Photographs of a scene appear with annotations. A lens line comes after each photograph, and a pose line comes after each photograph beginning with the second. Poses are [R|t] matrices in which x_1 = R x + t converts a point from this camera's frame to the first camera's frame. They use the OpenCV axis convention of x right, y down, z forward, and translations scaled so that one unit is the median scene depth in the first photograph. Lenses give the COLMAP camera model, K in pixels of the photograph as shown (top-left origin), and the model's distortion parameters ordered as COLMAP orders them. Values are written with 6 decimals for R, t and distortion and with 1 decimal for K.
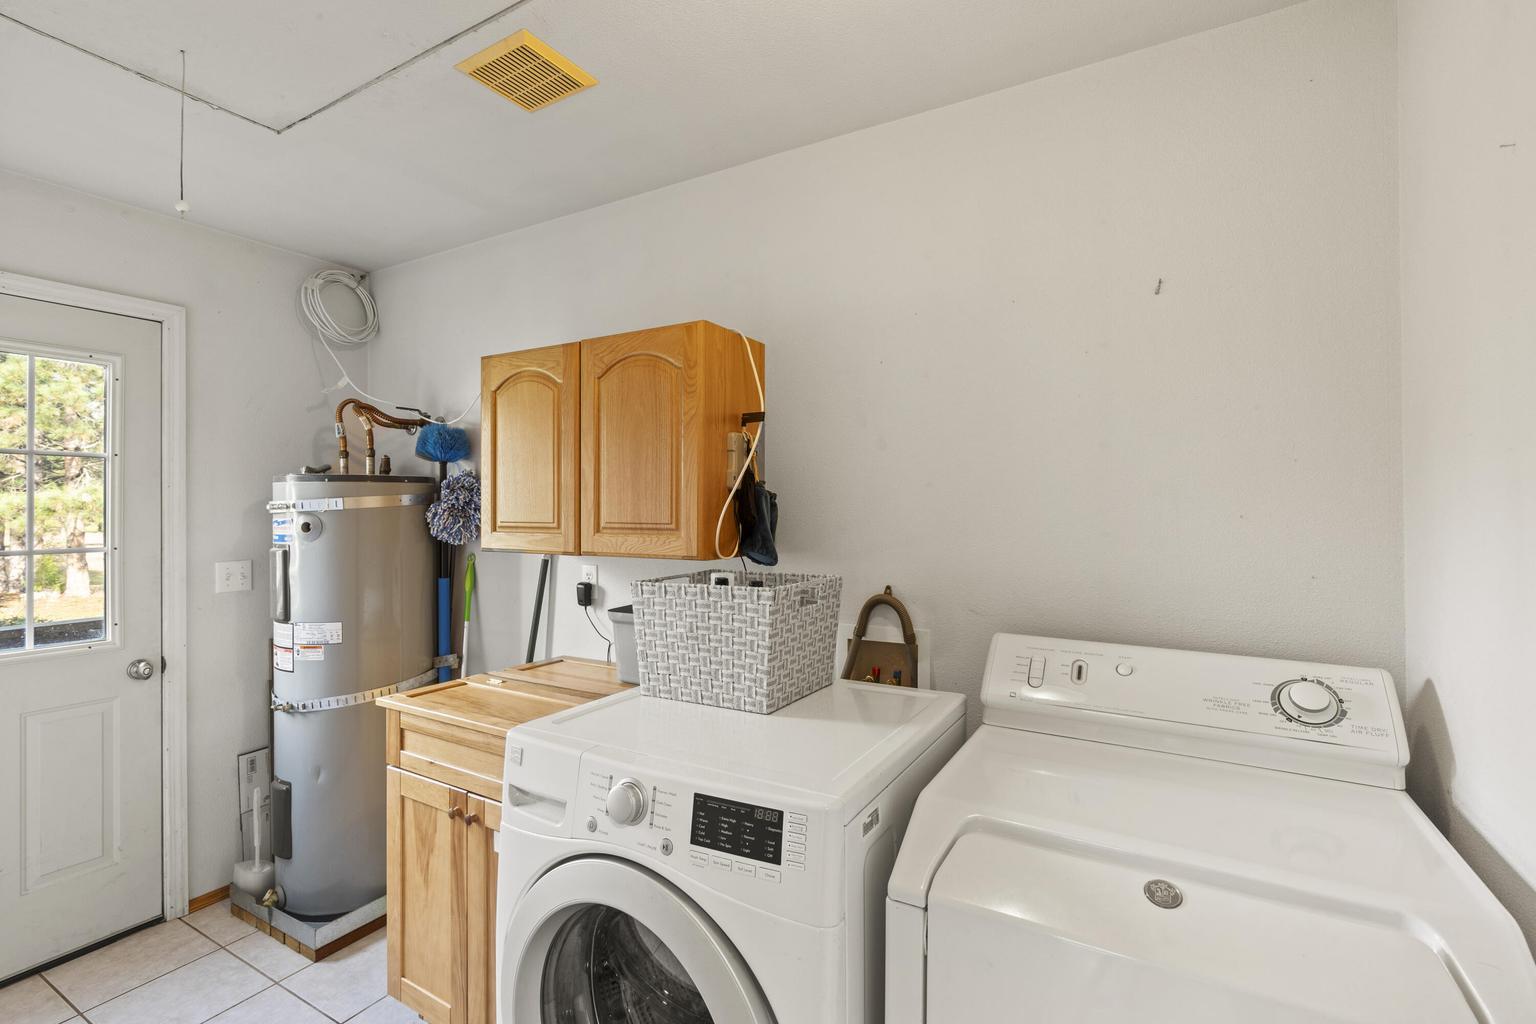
lens RADIAL K [[699.2, 0, 768.0], [0, 699.2, 512.0], [0, 0, 1]] dist [-0.003825, 0.000345]
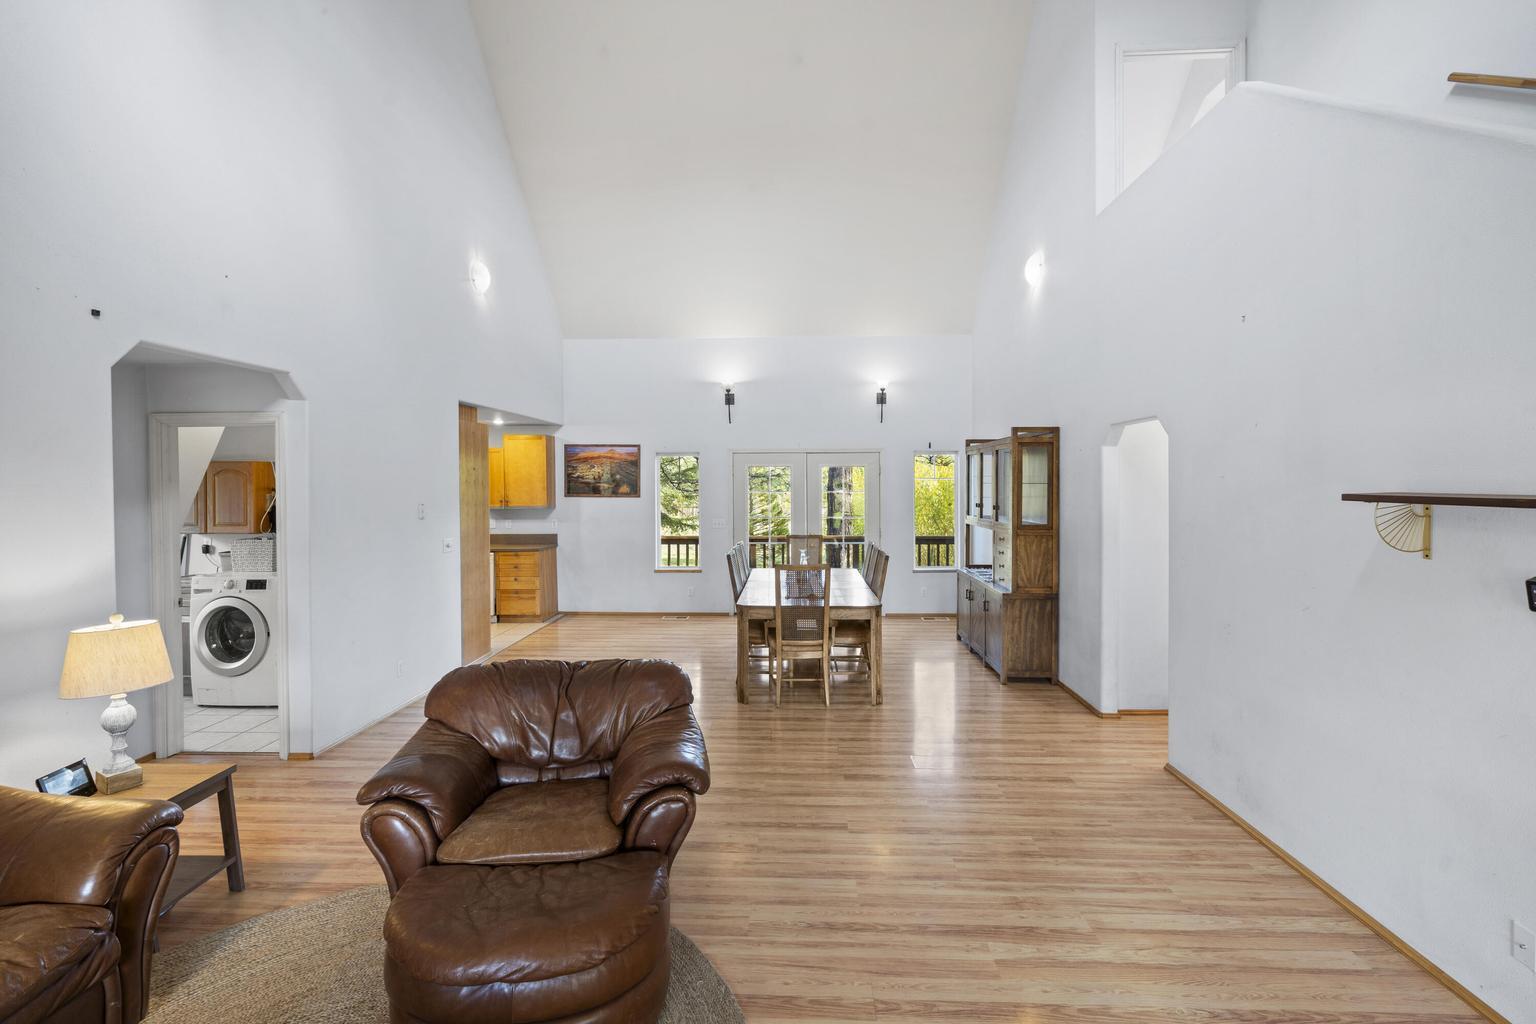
lens RADIAL K [[707.5, 0, 772.0], [0, 707.5, 482.5], [0, 0, 1]] dist [-0.002497, -0.000758]
pose [[0.889420, -0.008216, 0.457016, 0.590499], [0.008064, 0.999965, 0.002283, -0.171757], [-0.457019, 0.001655, 0.889455, -3.292132]]
